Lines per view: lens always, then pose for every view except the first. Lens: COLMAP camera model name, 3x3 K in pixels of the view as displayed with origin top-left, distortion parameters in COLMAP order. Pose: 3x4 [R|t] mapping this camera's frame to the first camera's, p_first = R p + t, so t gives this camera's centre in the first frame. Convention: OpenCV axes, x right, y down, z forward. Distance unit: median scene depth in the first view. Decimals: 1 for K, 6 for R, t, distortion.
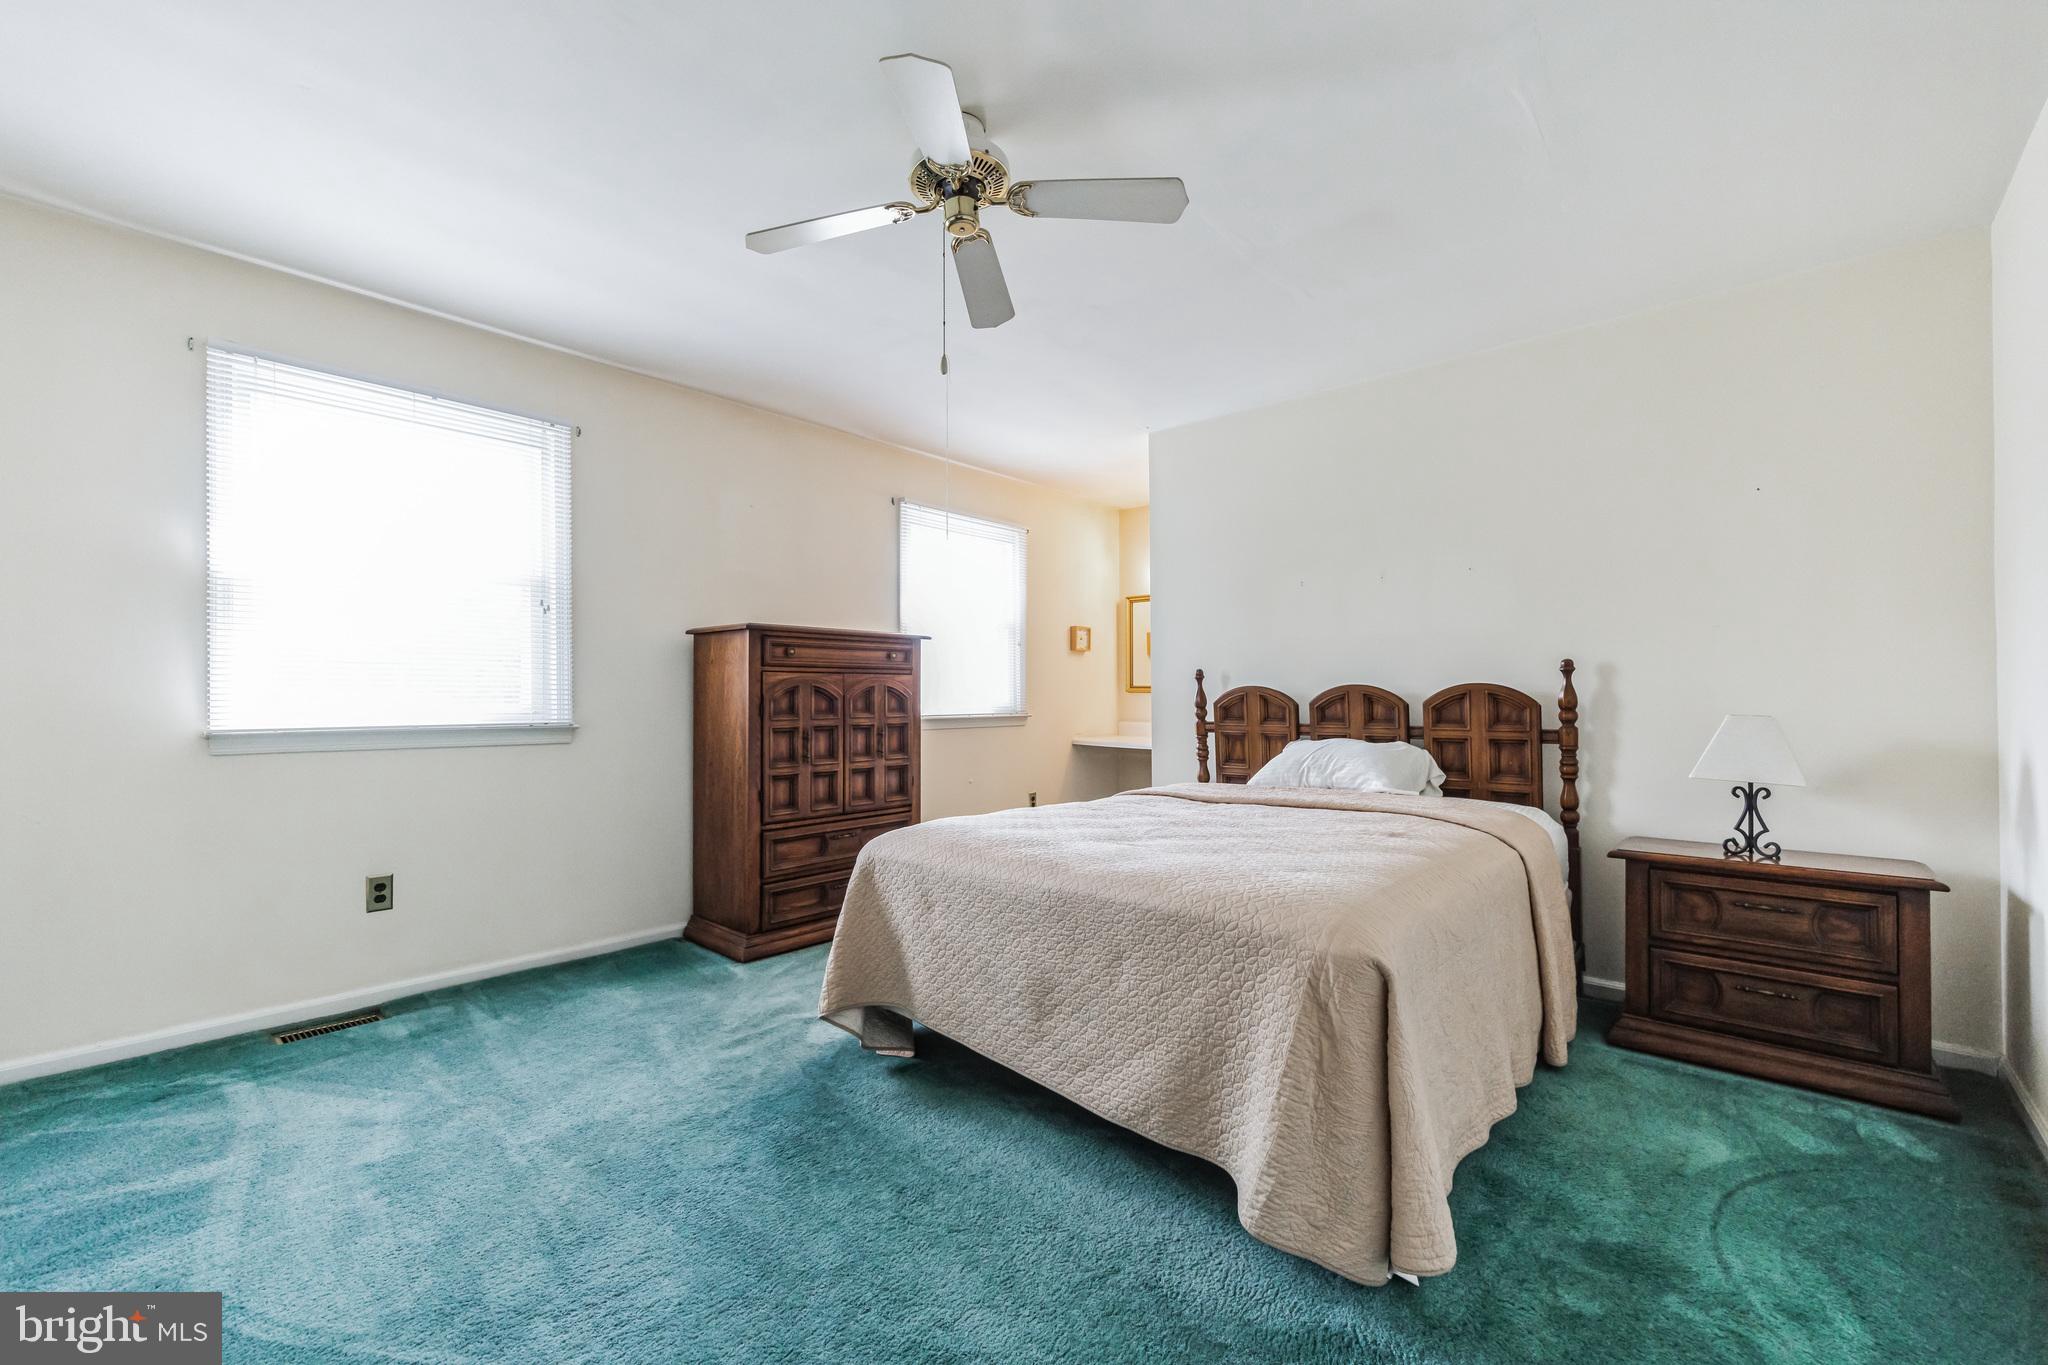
lens RADIAL K [[844.9, 0, 1017.8], [0, 844.9, 702.7], [0, 0, 1]] dist [0.002156, -0.000165]
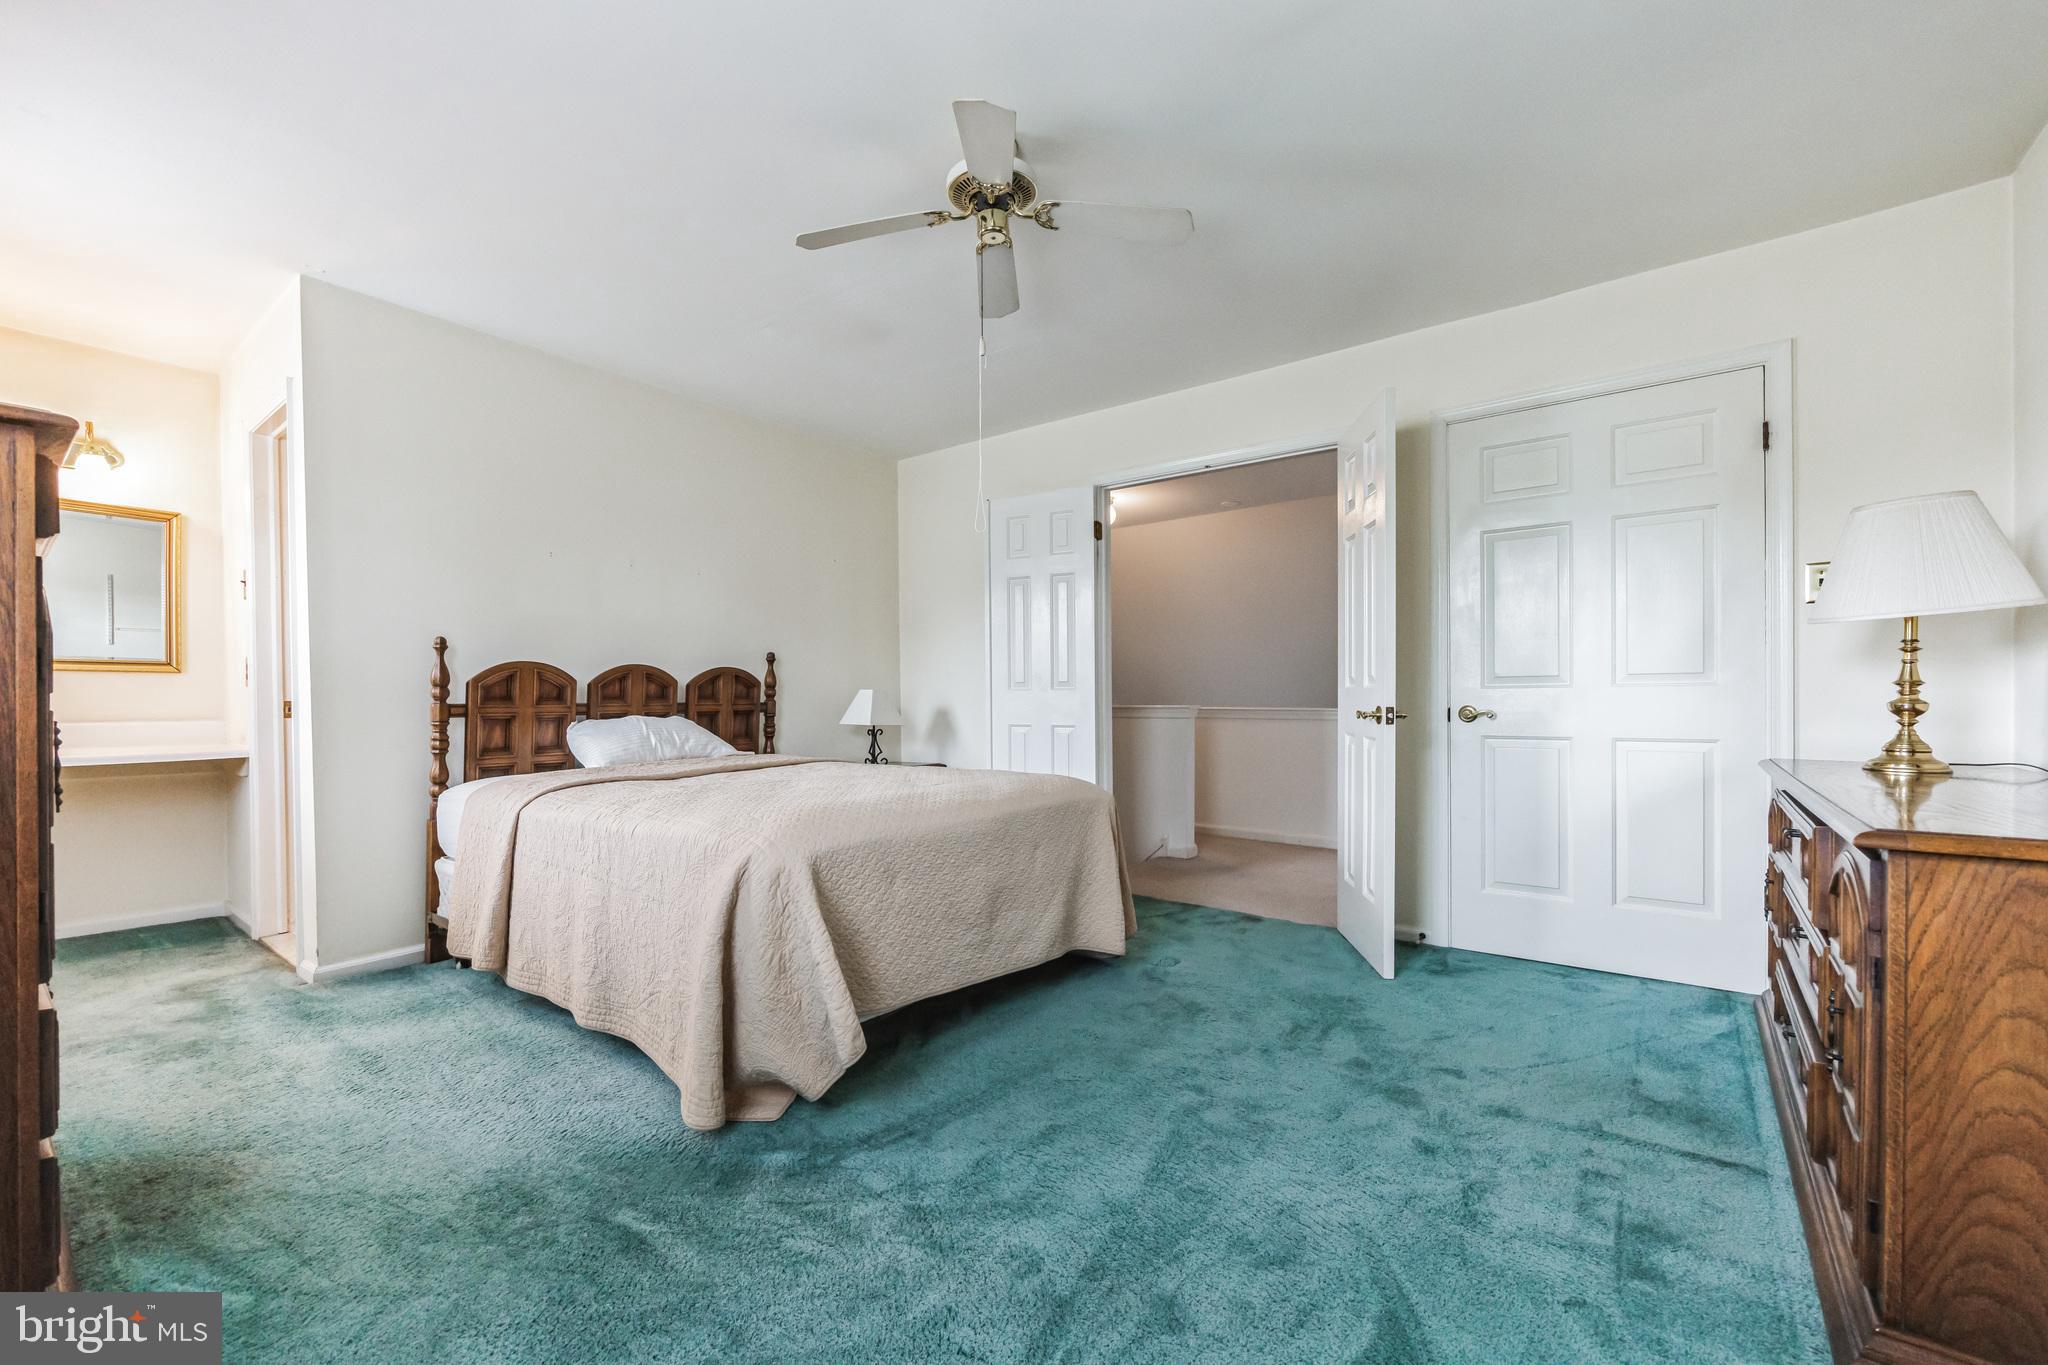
lens RADIAL K [[844.9, 0, 1017.8], [0, 844.9, 702.7], [0, 0, 1]] dist [0.002156, -0.000165]
pose [[-0.091507, -0.005872, 0.995787, -0.727423], [0.013218, 0.999887, 0.007110, 0.025963], [-0.995717, 0.013813, -0.091419, 0.650257]]
